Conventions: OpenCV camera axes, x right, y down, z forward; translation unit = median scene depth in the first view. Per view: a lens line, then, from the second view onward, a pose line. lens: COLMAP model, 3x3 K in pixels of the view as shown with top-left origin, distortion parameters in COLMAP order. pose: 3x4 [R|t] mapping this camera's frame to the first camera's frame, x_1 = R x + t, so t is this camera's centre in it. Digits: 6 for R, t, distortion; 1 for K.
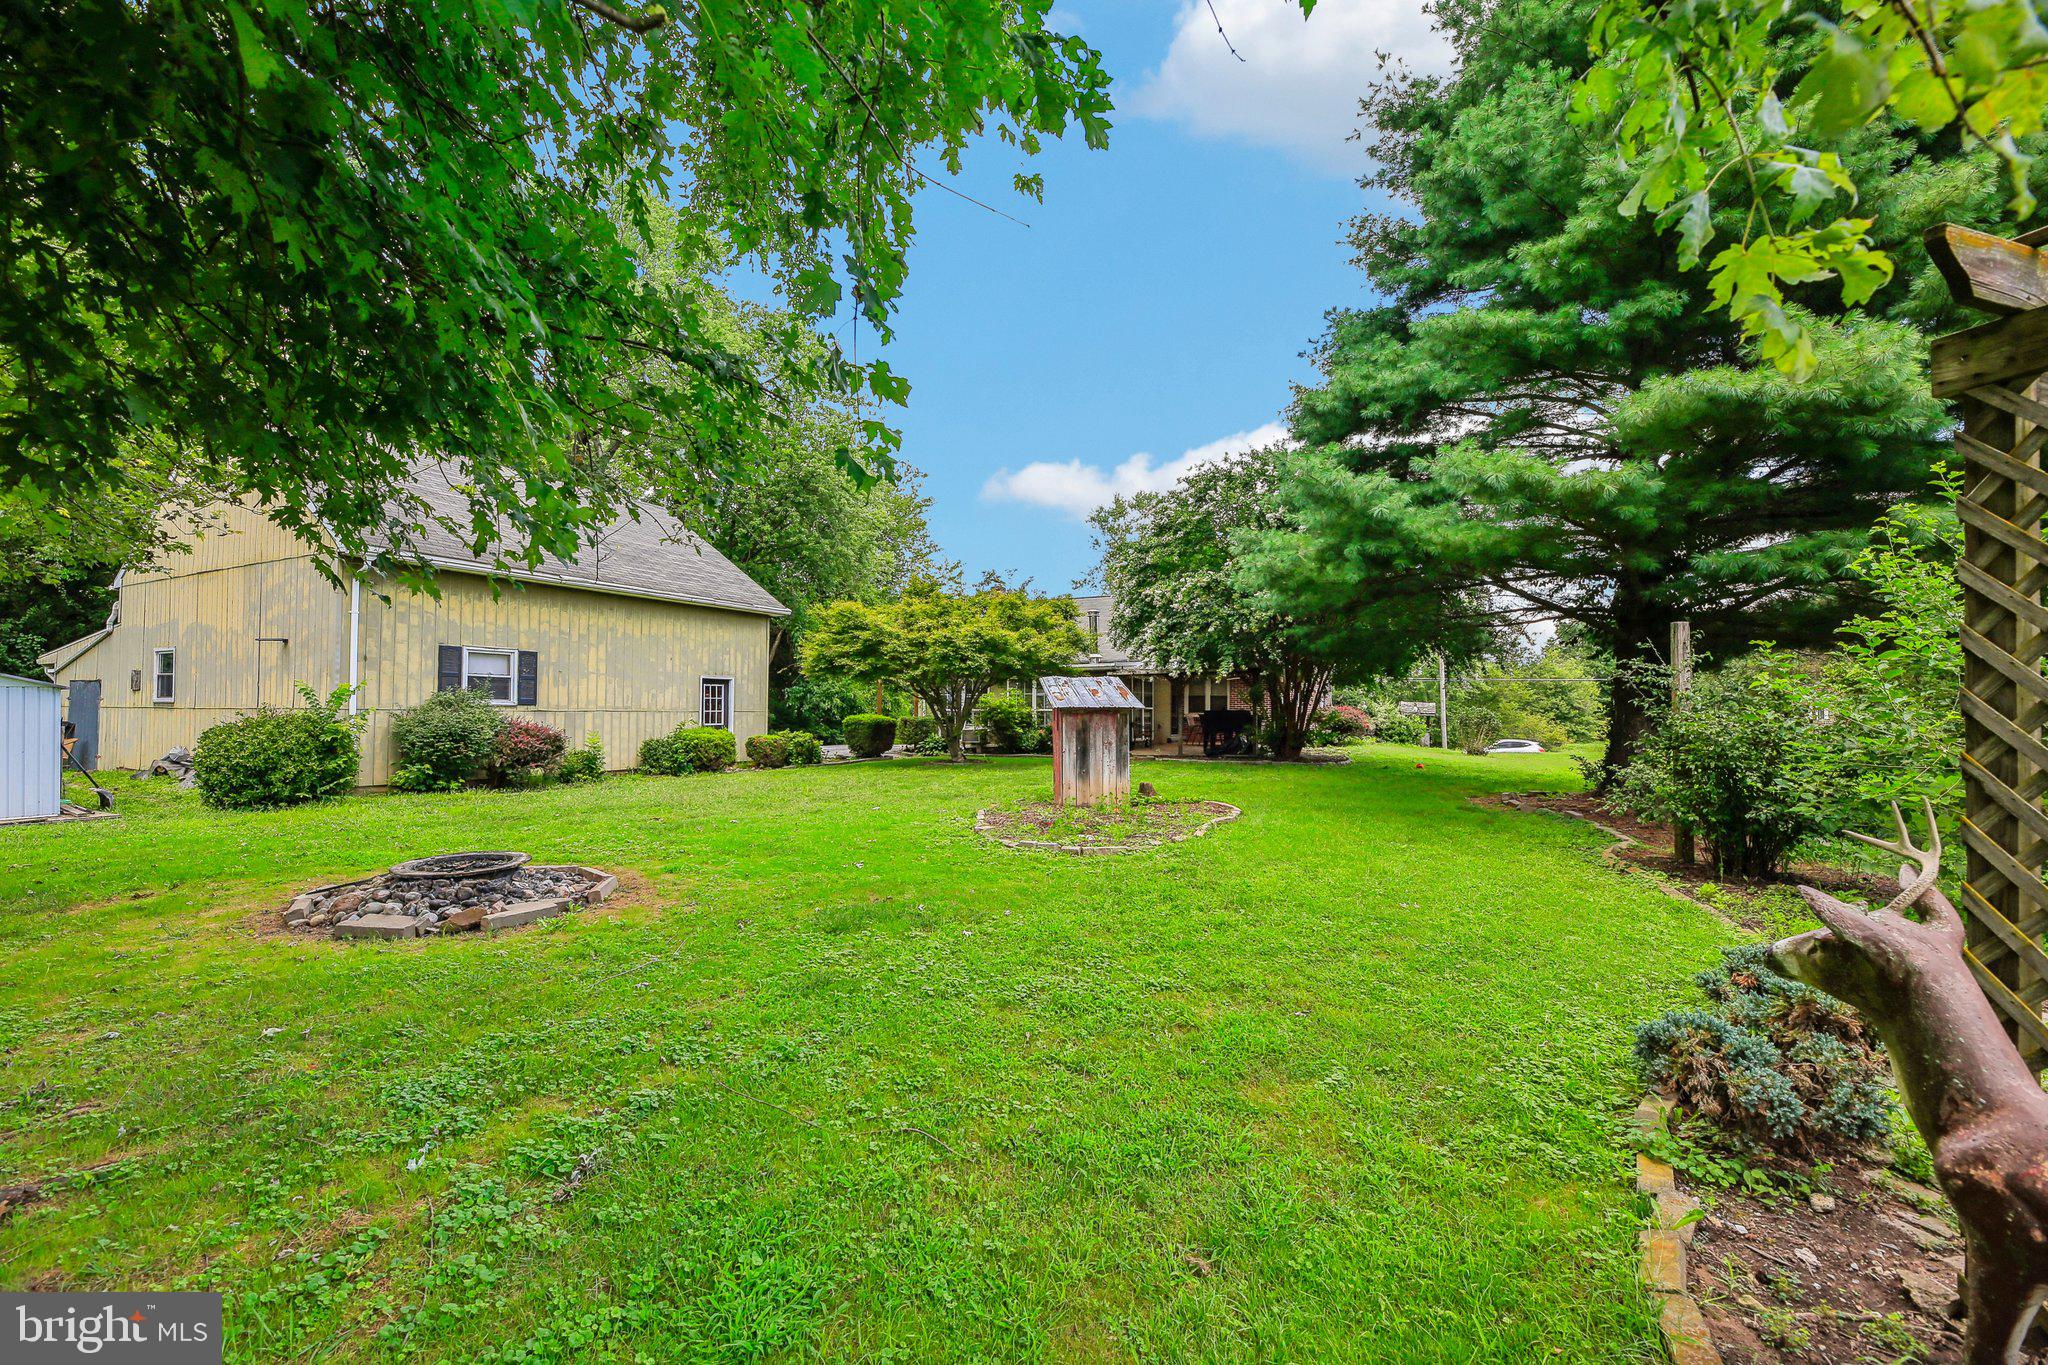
lens RADIAL K [[851.9, 0, 1028.8], [0, 851.9, 685.6], [0, 0, 1]] dist [0.000134, -0.000036]
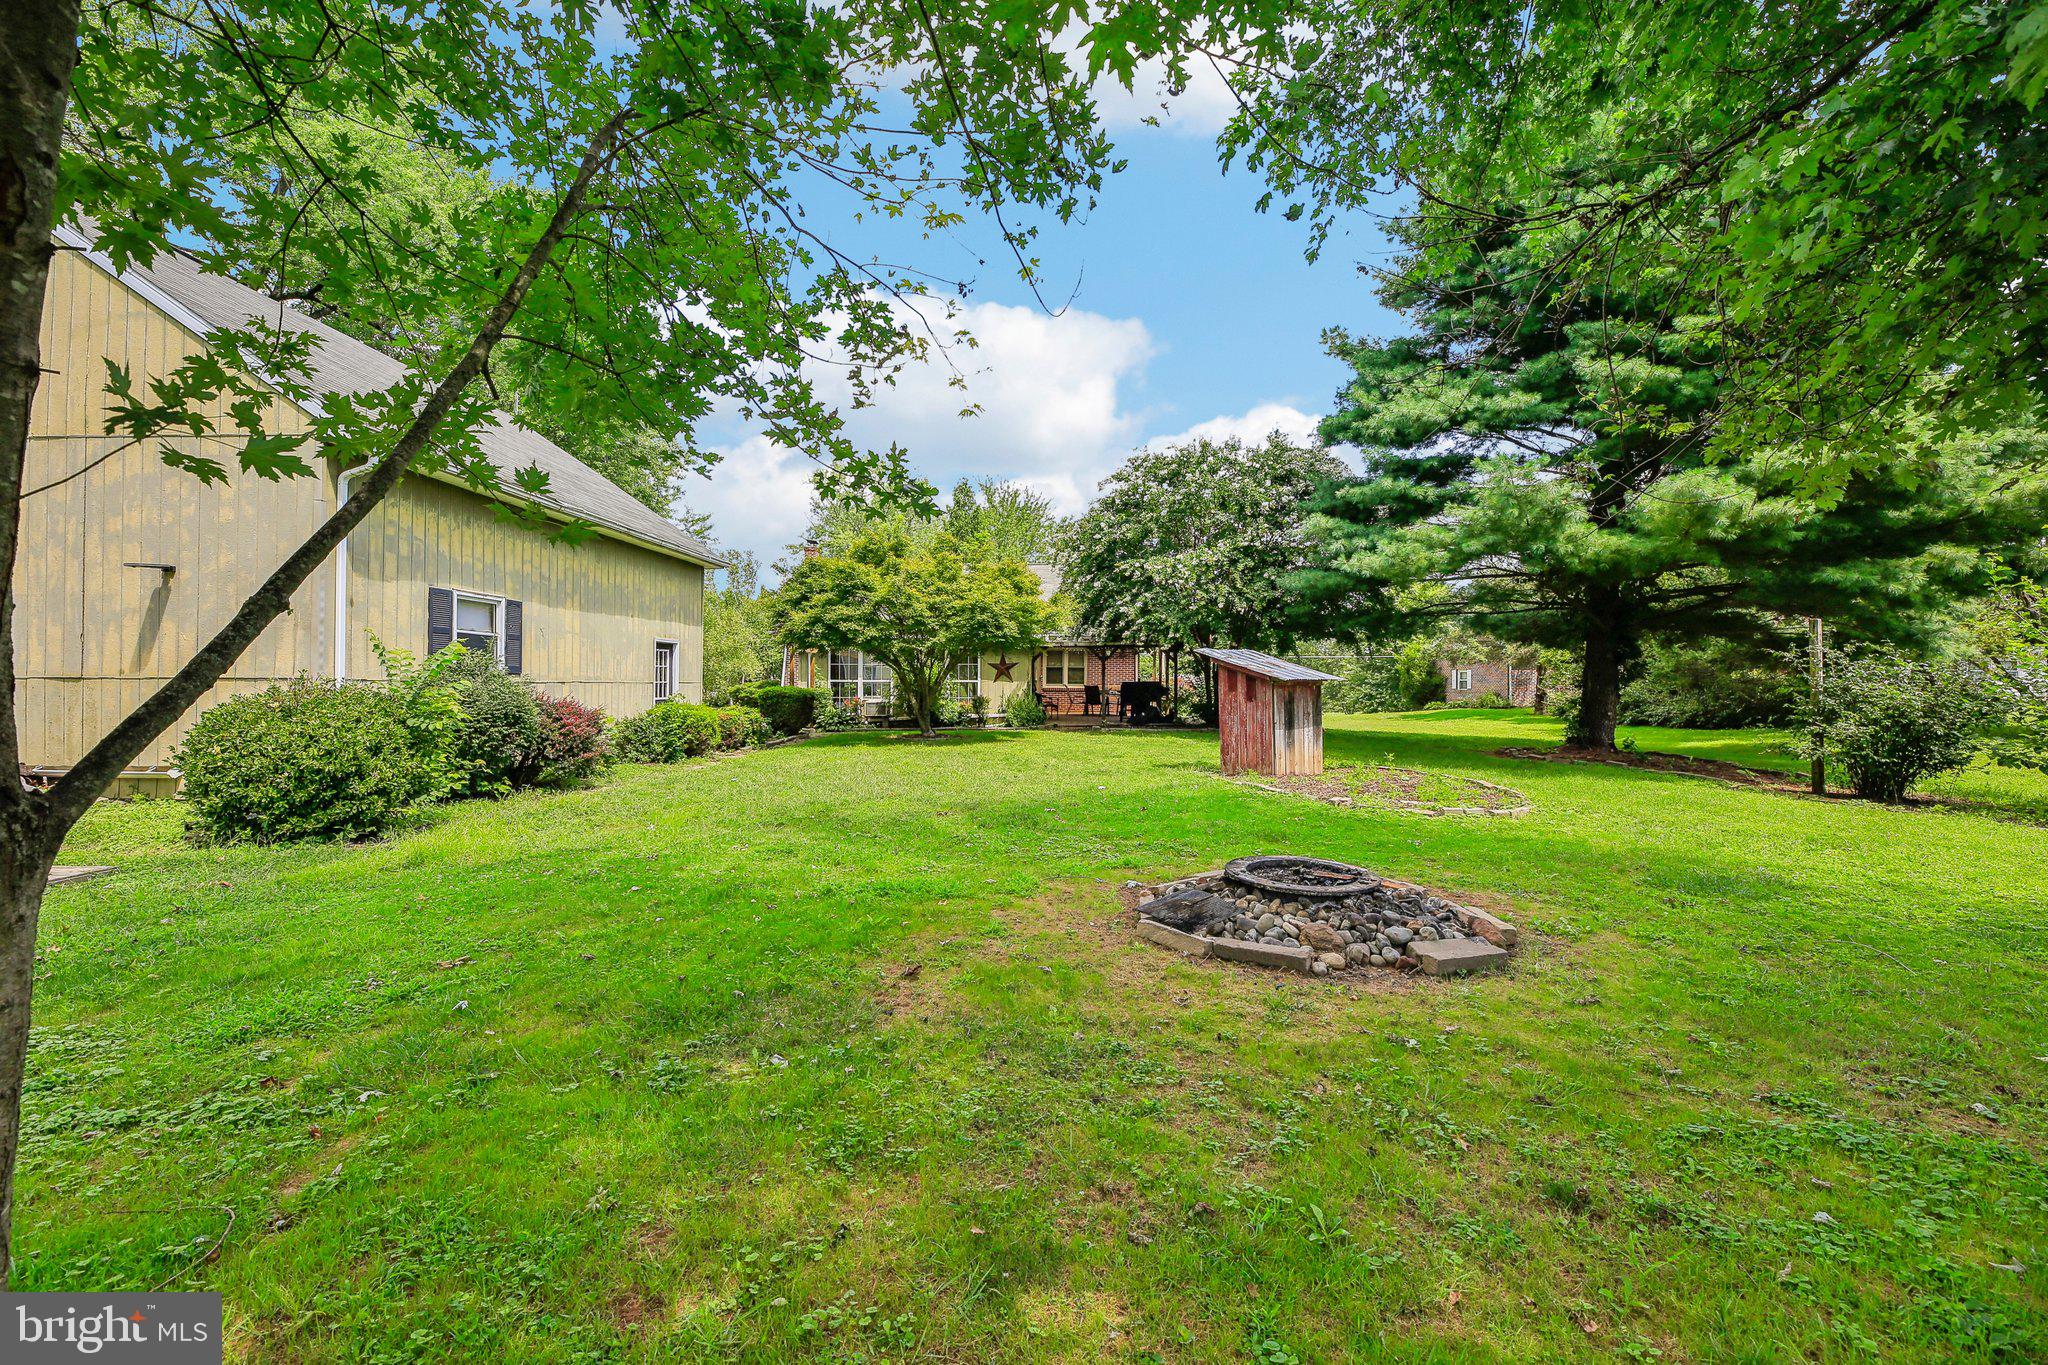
lens RADIAL K [[851.9, 0, 1026.4], [0, 851.9, 668.1], [0, 0, 1]] dist [0.000134, -0.000036]
pose [[0.909771, 0.011193, 0.414961, -0.514766], [-0.017562, 0.999779, 0.011536, 0.001951], [-0.414740, -0.017783, 0.909766, 0.159238]]
